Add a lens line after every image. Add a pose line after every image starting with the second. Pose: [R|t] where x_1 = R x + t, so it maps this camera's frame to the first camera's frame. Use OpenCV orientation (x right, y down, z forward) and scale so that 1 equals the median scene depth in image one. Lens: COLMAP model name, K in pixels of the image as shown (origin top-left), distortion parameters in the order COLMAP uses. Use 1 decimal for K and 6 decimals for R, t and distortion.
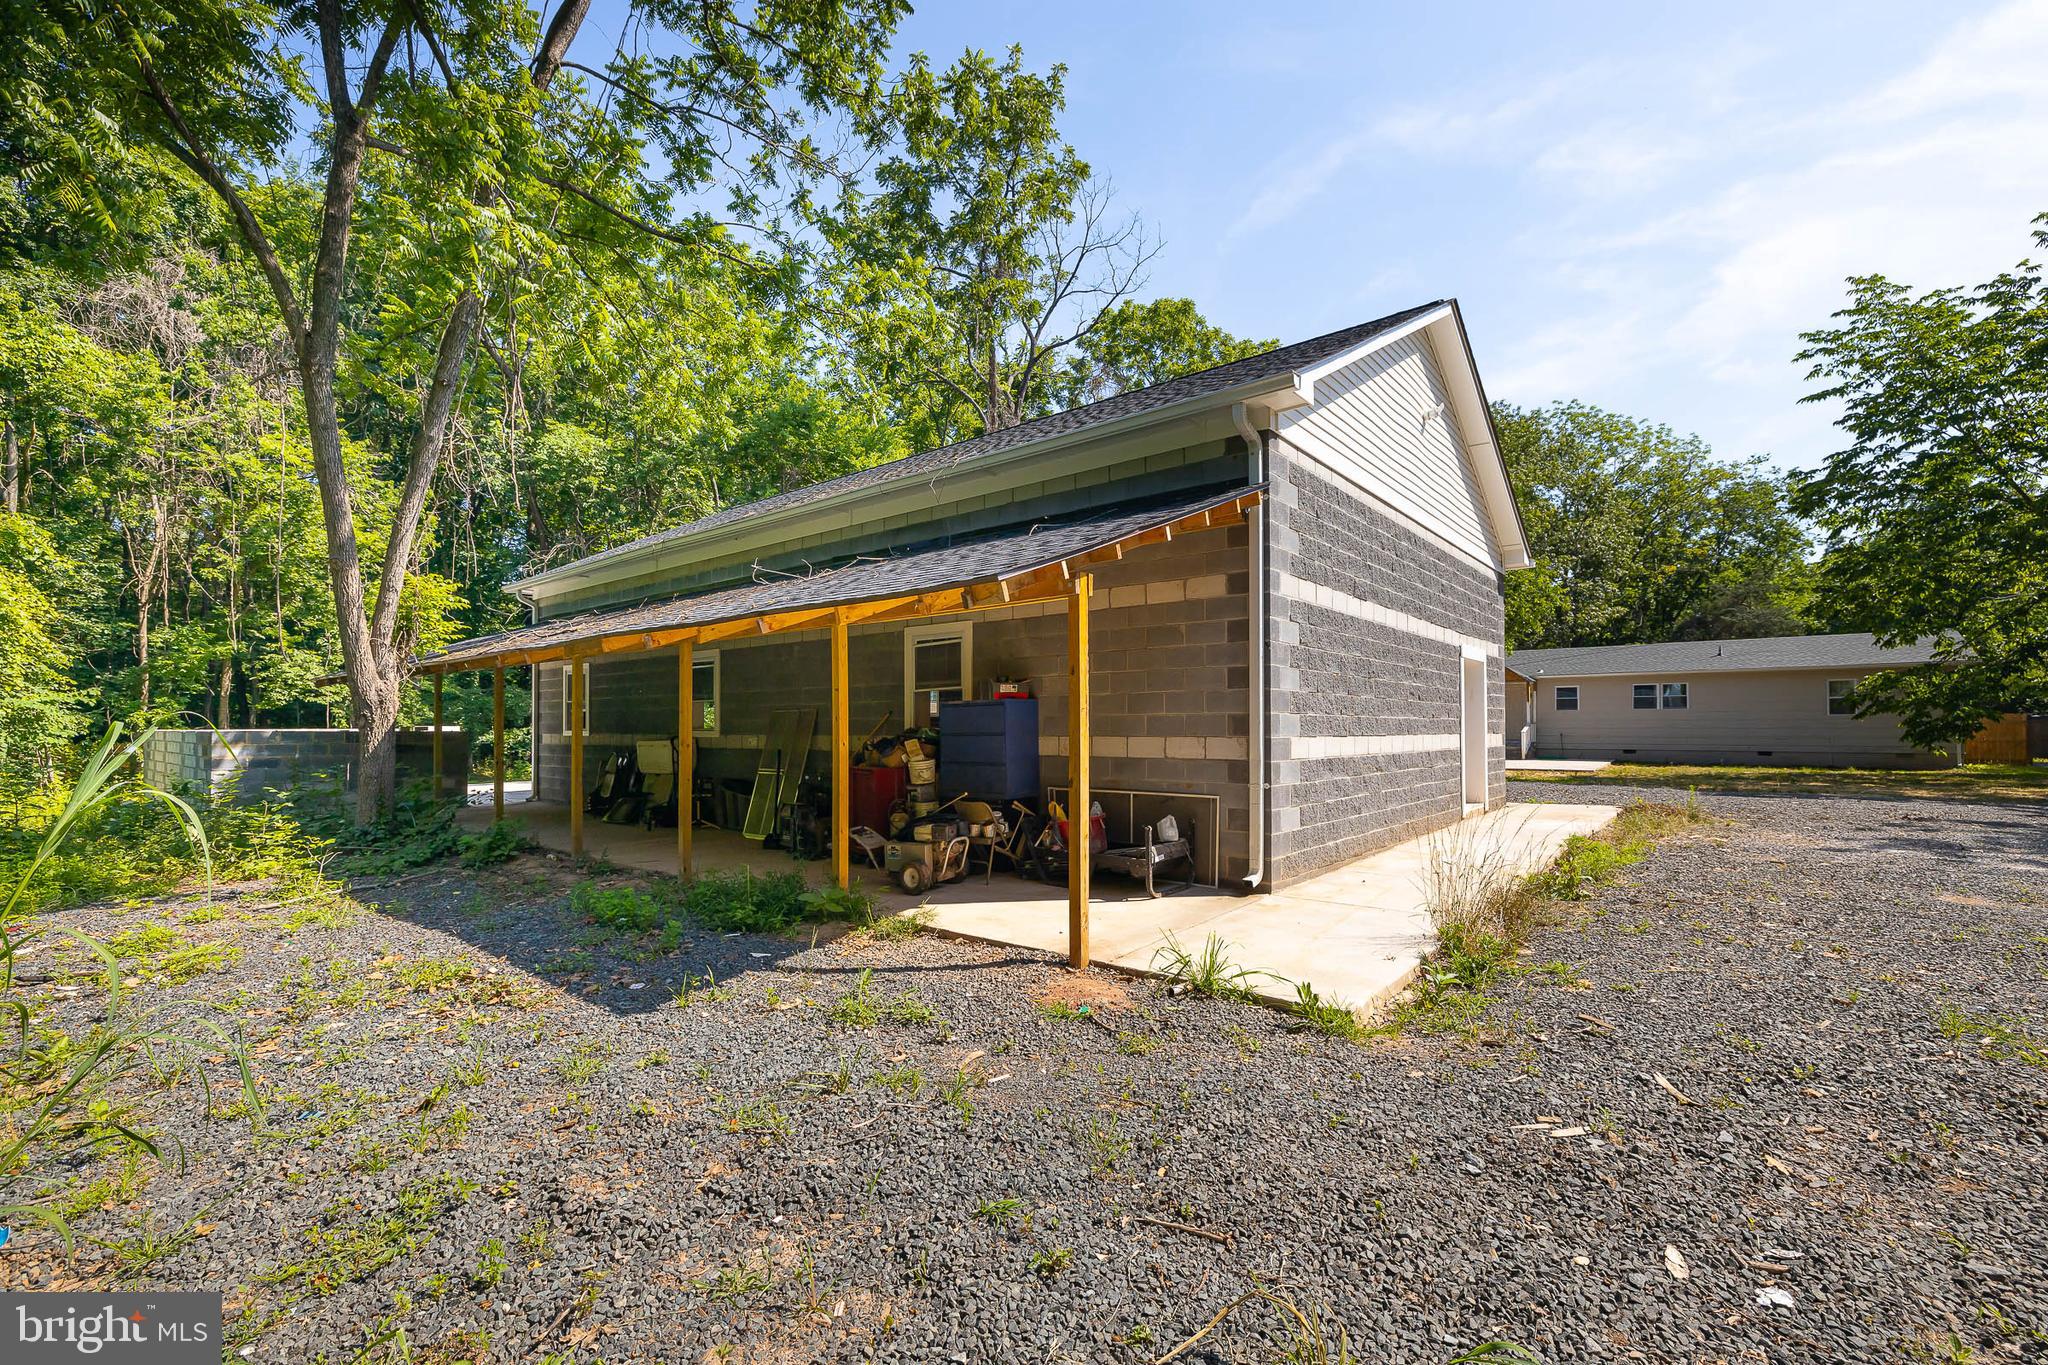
lens RADIAL K [[886.8, 0, 1024.2], [0, 886.8, 731.4], [0, 0, 1]] dist [-0.001135, -0.000400]
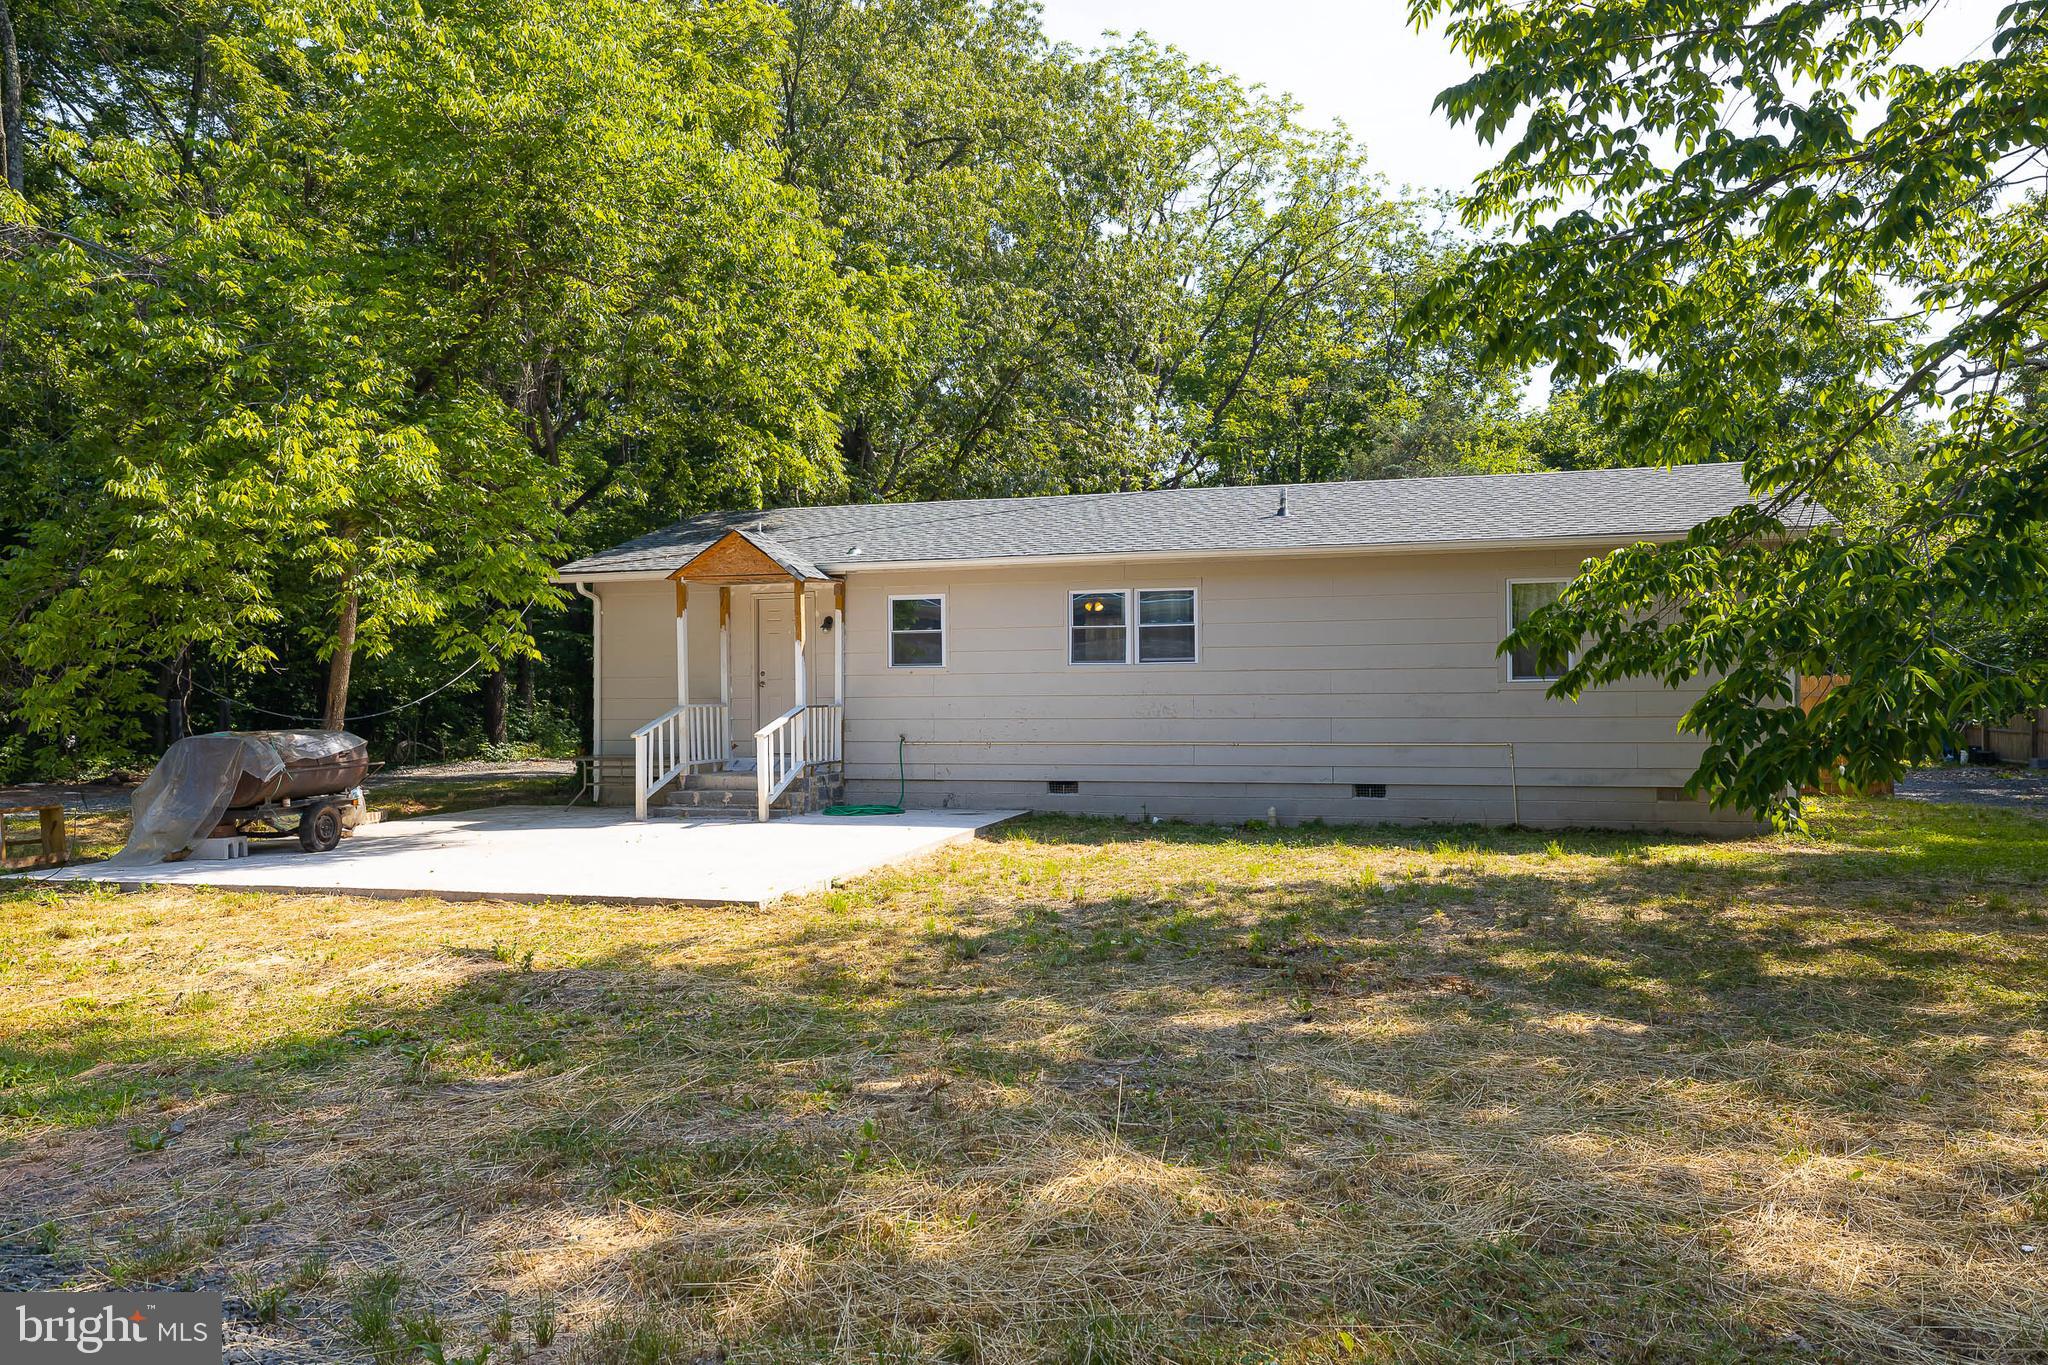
lens RADIAL K [[1542.4, 0, 1024.0], [0, 1542.4, 682.5], [0, 0, 1]] dist [0.002196, 0.000595]
pose [[0.923964, -0.009196, 0.382370, 0.443186], [0.013260, 0.999880, -0.007994, -0.012882], [-0.382250, 0.012457, 0.923975, 0.454936]]
